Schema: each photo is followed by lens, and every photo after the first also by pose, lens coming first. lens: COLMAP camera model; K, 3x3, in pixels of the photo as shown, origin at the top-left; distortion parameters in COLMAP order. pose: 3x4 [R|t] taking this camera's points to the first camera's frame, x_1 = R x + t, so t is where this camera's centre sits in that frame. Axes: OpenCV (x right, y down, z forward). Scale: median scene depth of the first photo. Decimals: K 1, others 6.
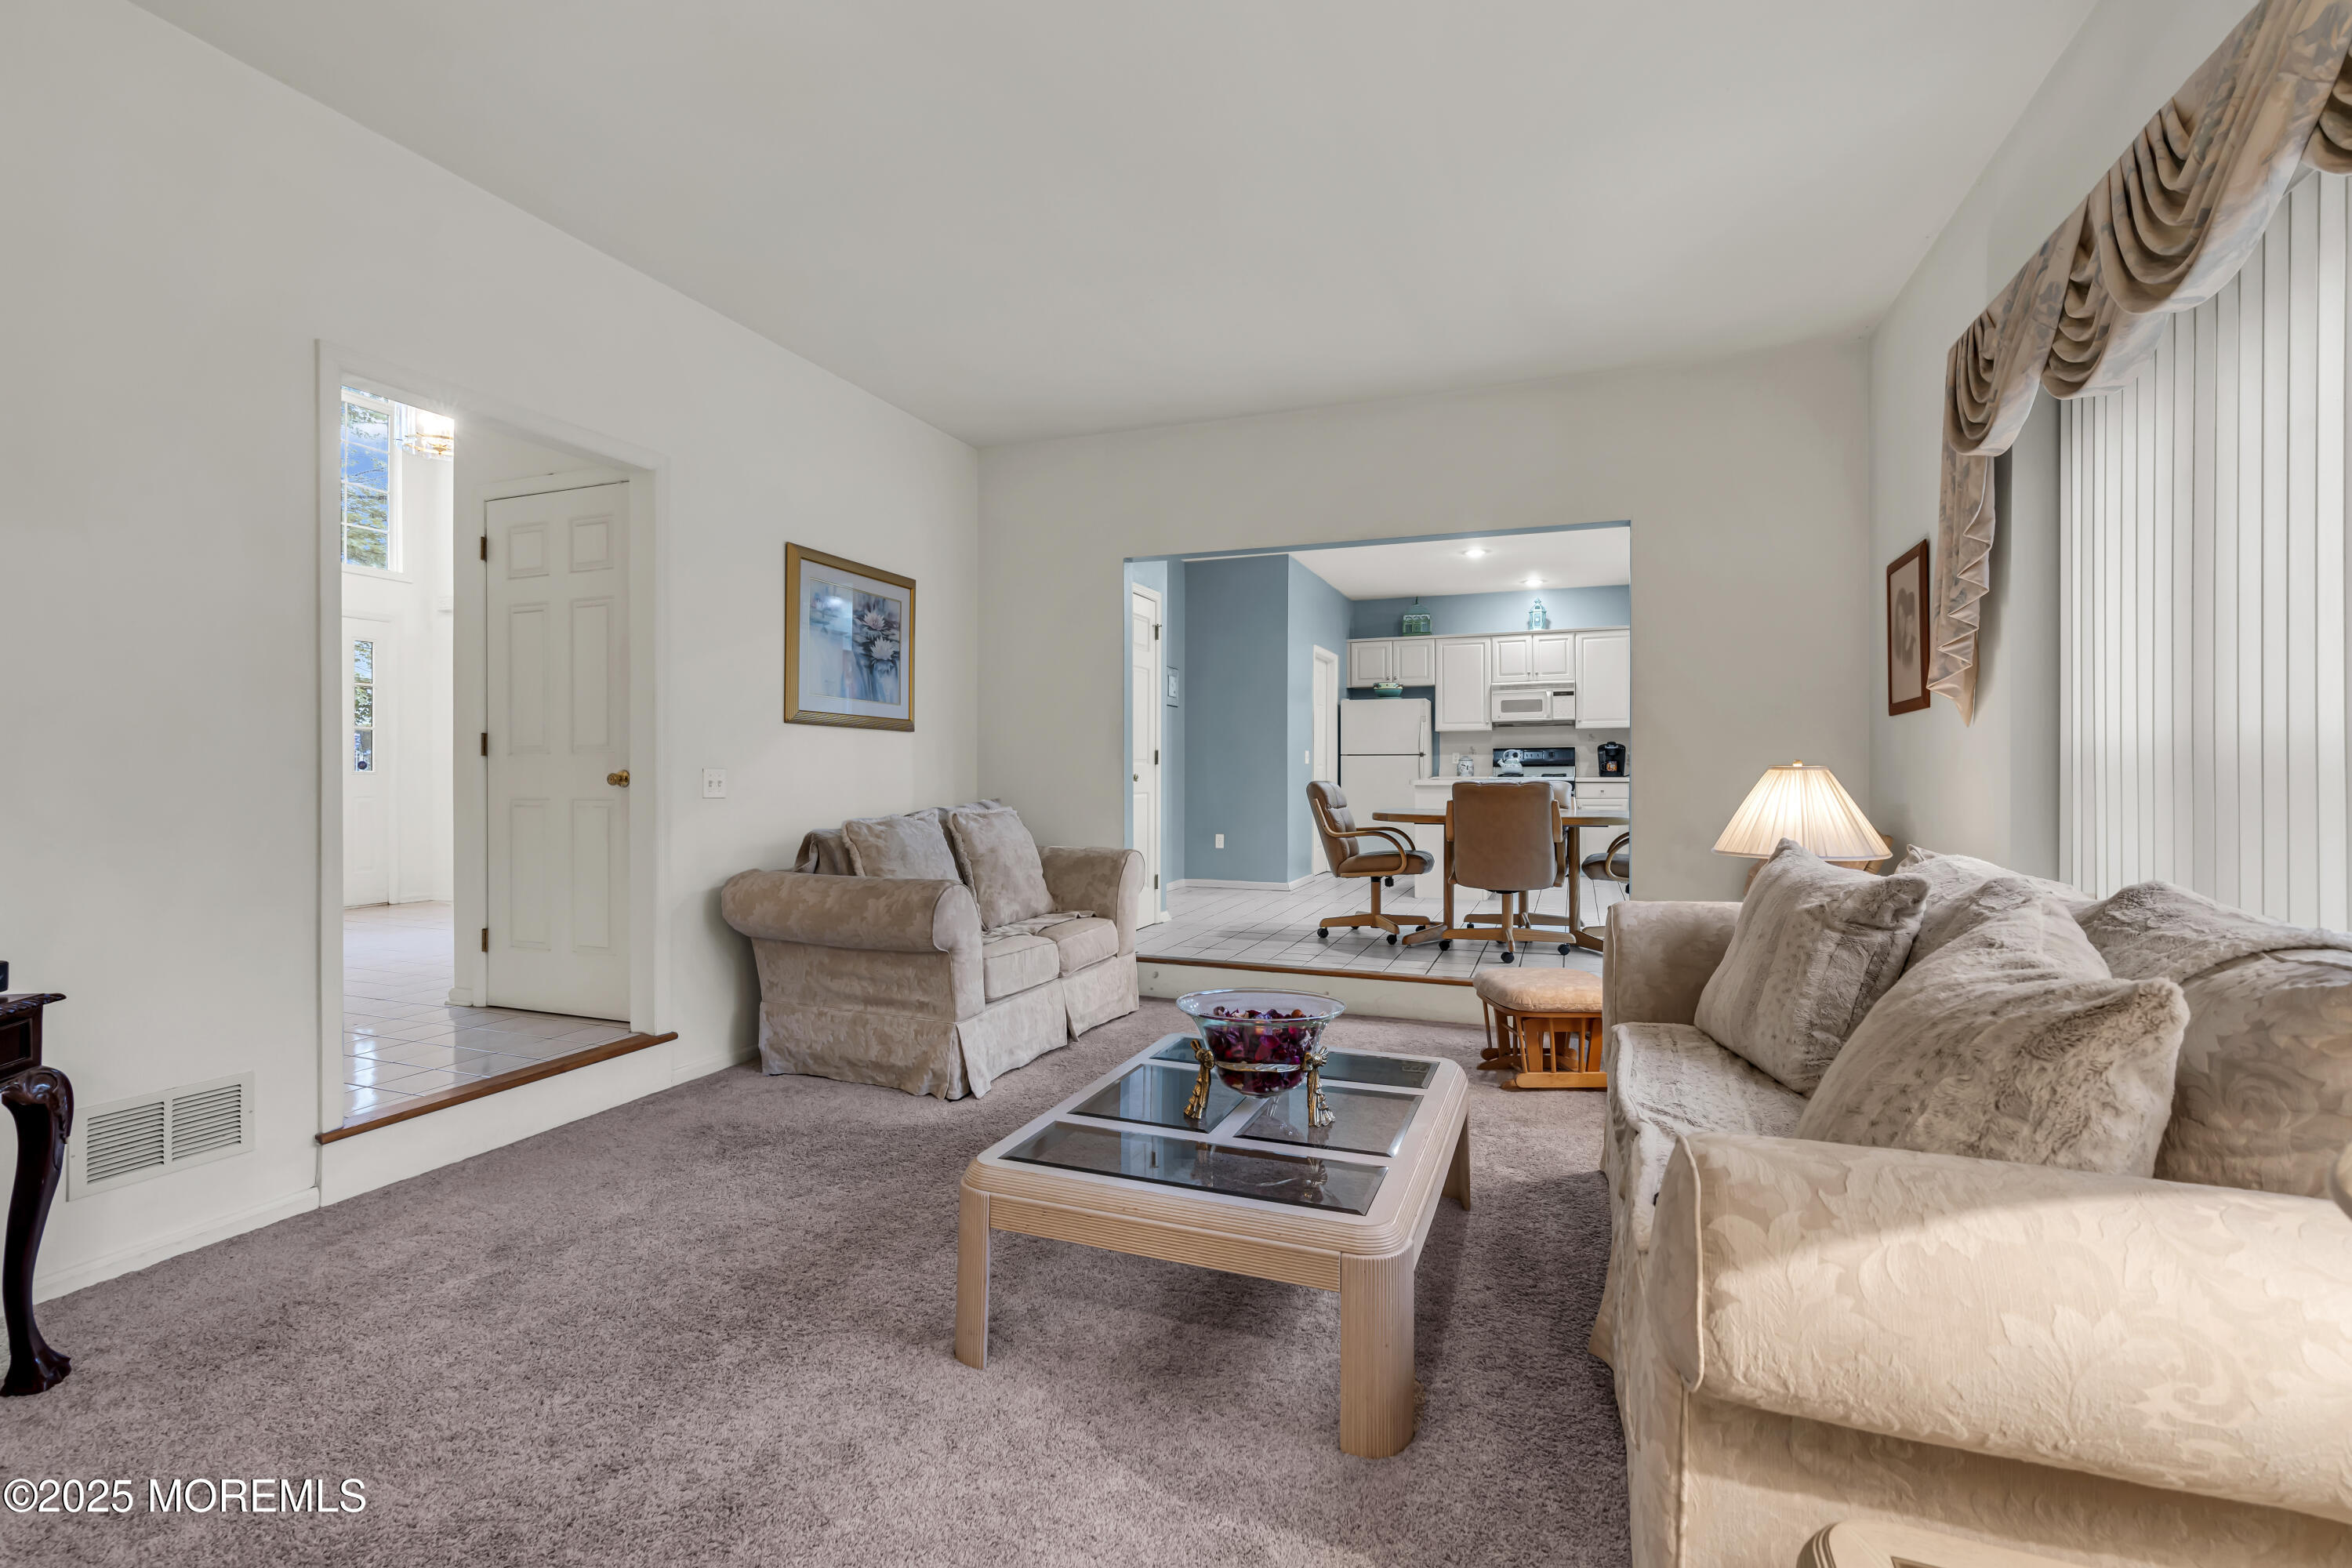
lens RADIAL K [[1093.4, 0, 1156.4], [0, 1093.4, 774.9], [0, 0, 1]] dist [0.001348, 0.000684]
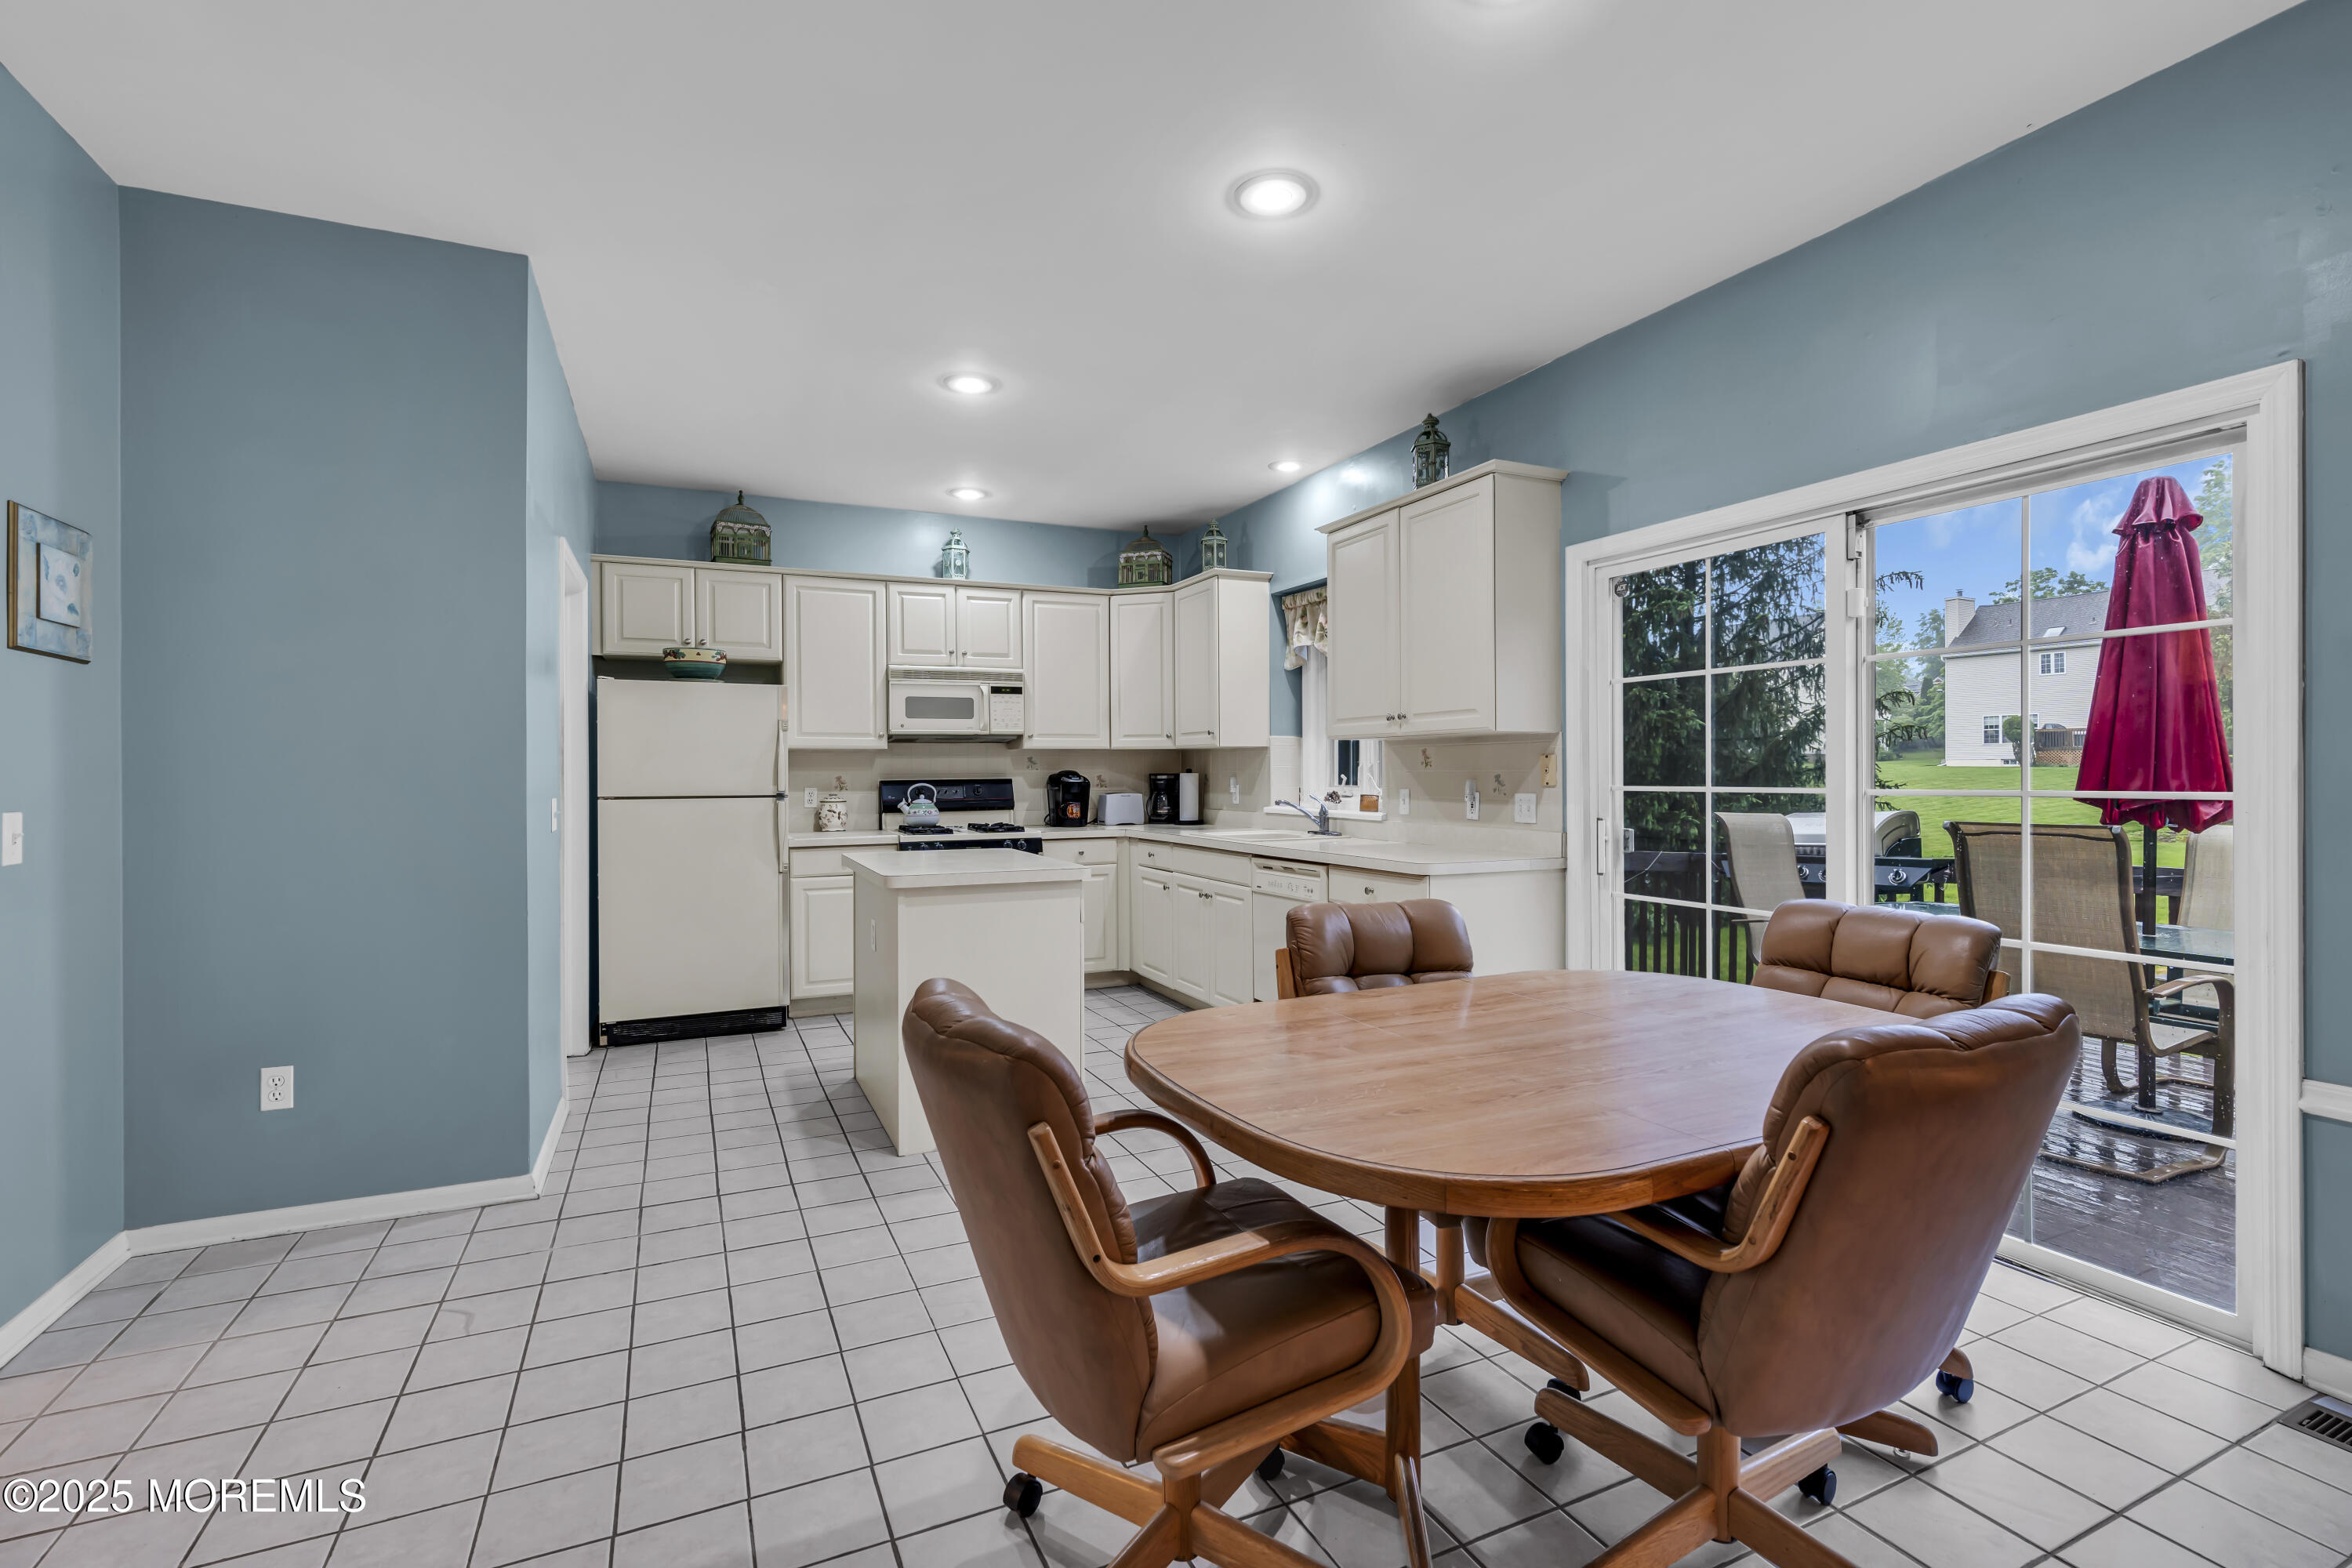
lens RADIAL K [[1093.4, 0, 1173.2], [0, 1093.4, 781.1], [0, 0, 1]] dist [0.001348, 0.000684]
pose [[0.693860, -0.004108, 0.720098, 0.004165], [0.004627, 0.999989, 0.001246, -0.024286], [-0.720095, 0.002467, 0.693871, 0.506789]]
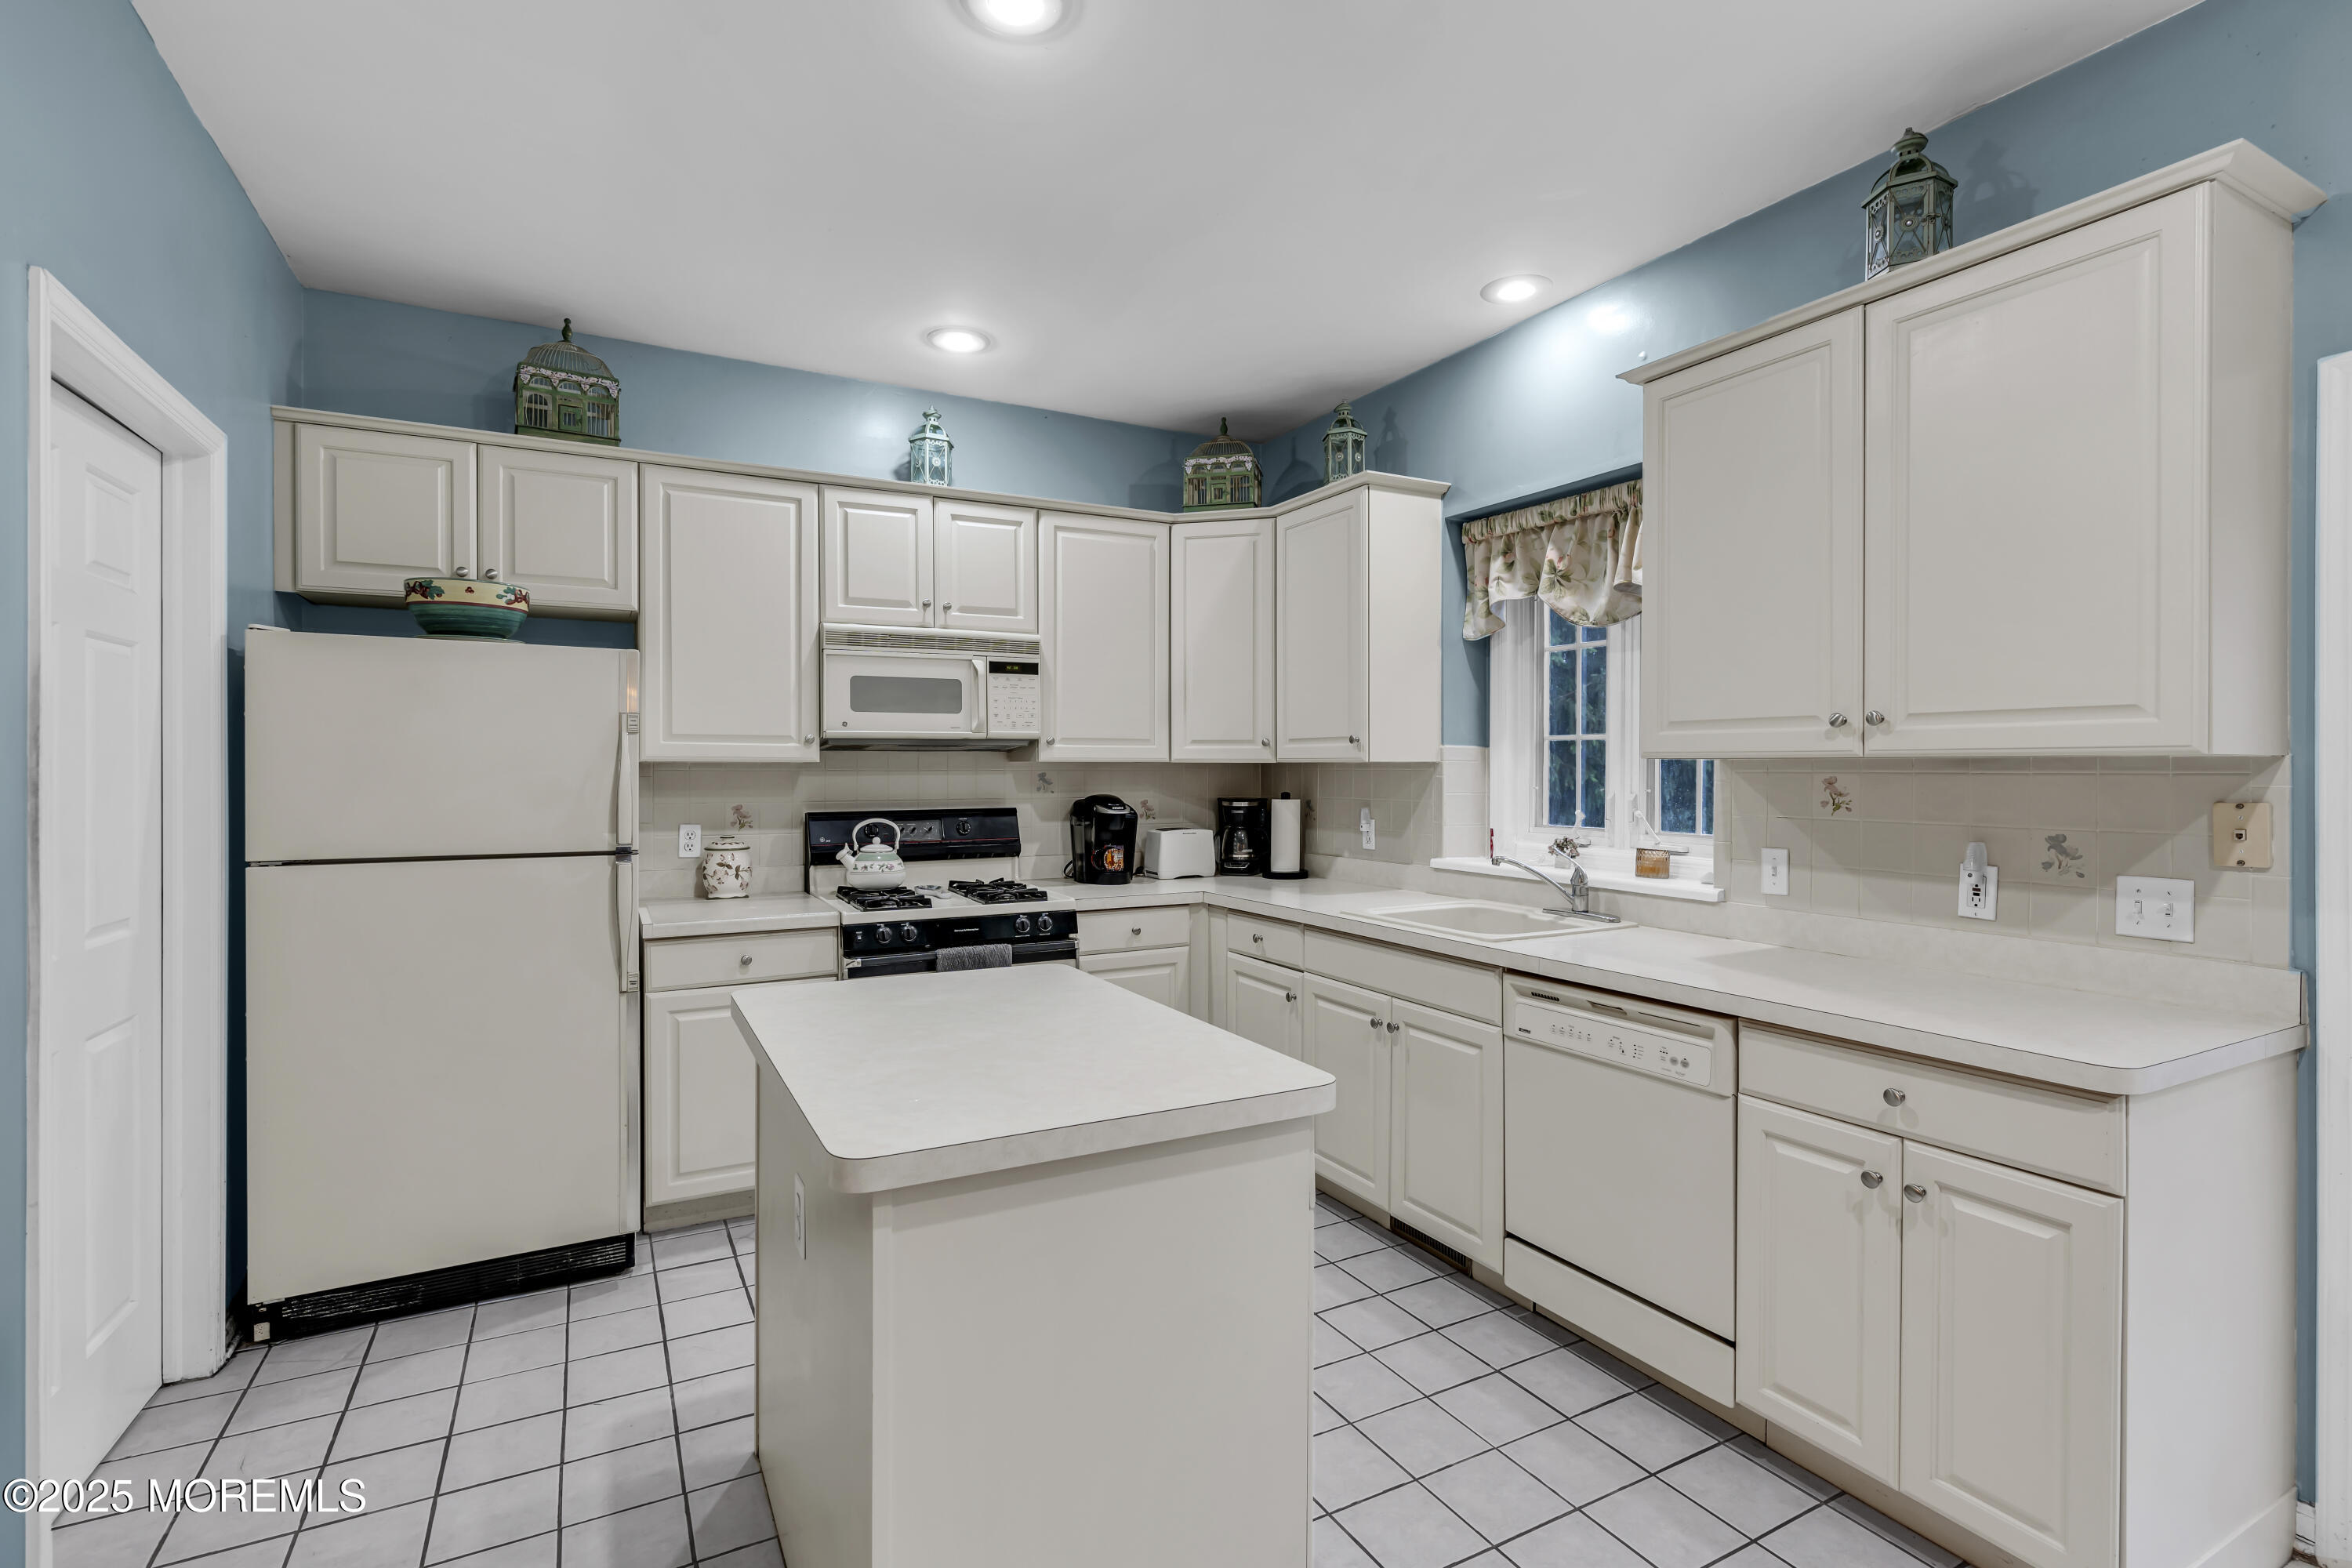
lens RADIAL K [[1093.4, 0, 1161.9], [0, 1093.4, 775.8], [0, 0, 1]] dist [0.001348, 0.000684]
pose [[0.648490, -0.000686, 0.761223, 0.118319], [-0.001418, 0.999997, 0.002108, -0.037495], [-0.761222, -0.002446, 0.648487, 0.702804]]
